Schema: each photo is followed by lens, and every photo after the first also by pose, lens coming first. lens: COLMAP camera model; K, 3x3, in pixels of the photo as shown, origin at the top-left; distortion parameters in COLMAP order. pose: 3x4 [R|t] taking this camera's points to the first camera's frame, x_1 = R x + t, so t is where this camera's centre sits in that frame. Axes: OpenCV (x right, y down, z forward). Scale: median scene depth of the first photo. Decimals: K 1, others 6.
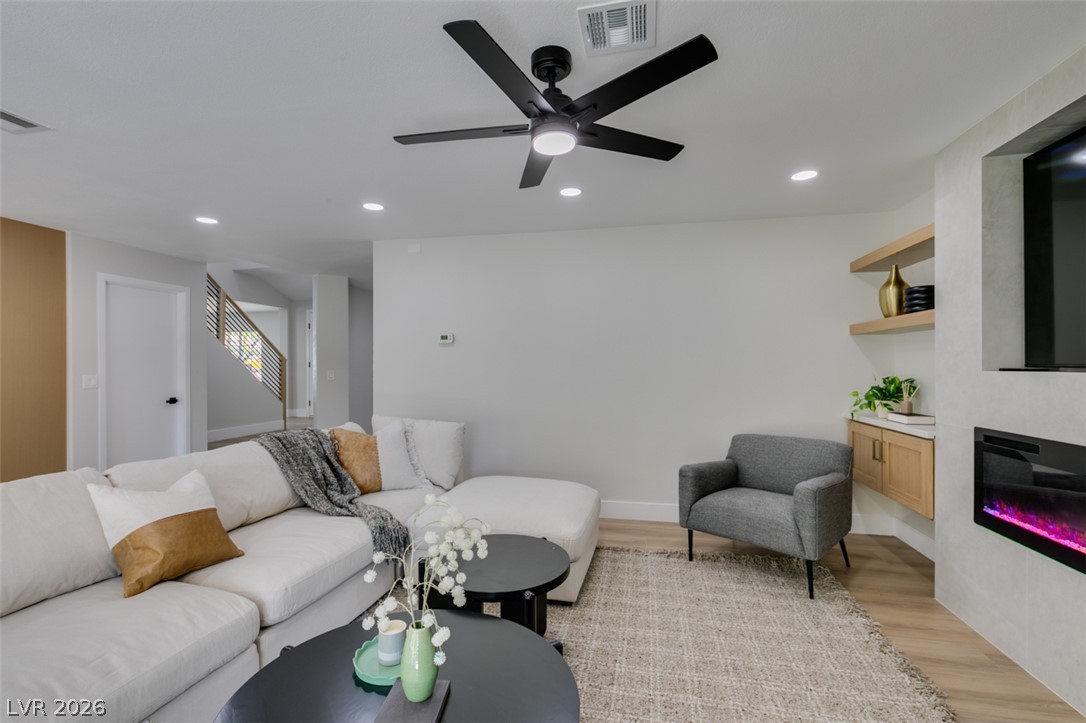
lens RADIAL K [[486.8, 0, 541.9], [0, 486.8, 363.5], [0, 0, 1]] dist [0.001838, -0.001818]
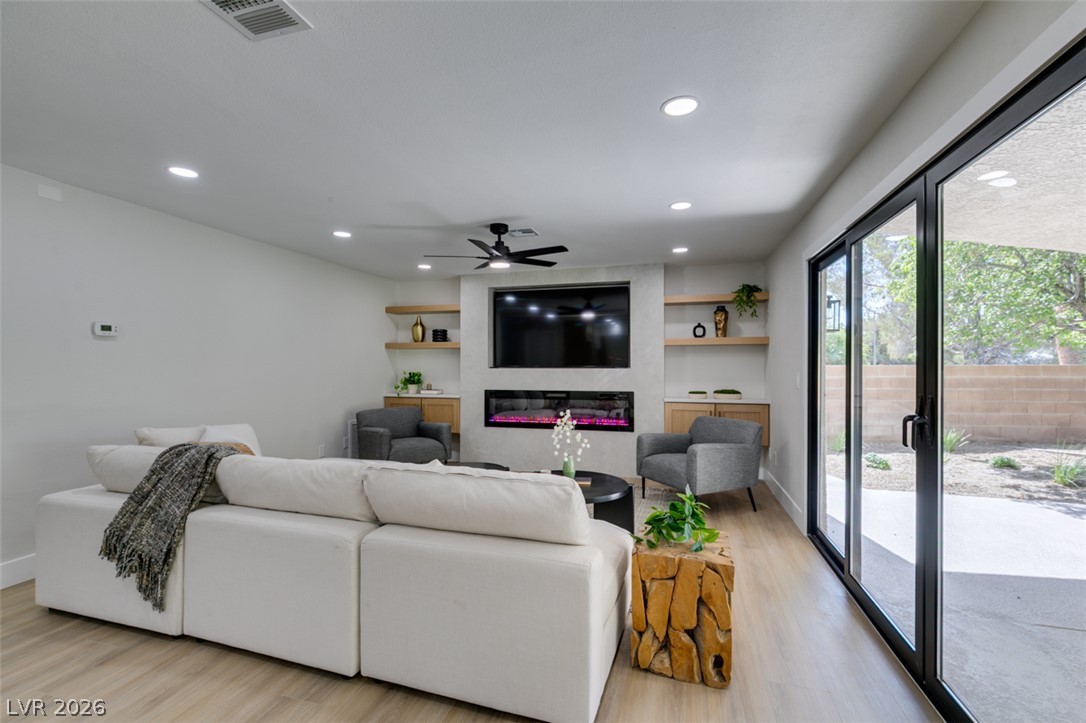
lens RADIAL K [[486.8, 0, 539.9], [0, 486.8, 362.5], [0, 0, 1]] dist [0.001838, -0.001818]
pose [[0.082675, 0.010263, 0.996524, -1.147797], [-0.004014, 0.999942, -0.009965, 0.006522], [-0.996568, -0.003176, 0.082712, 0.337501]]
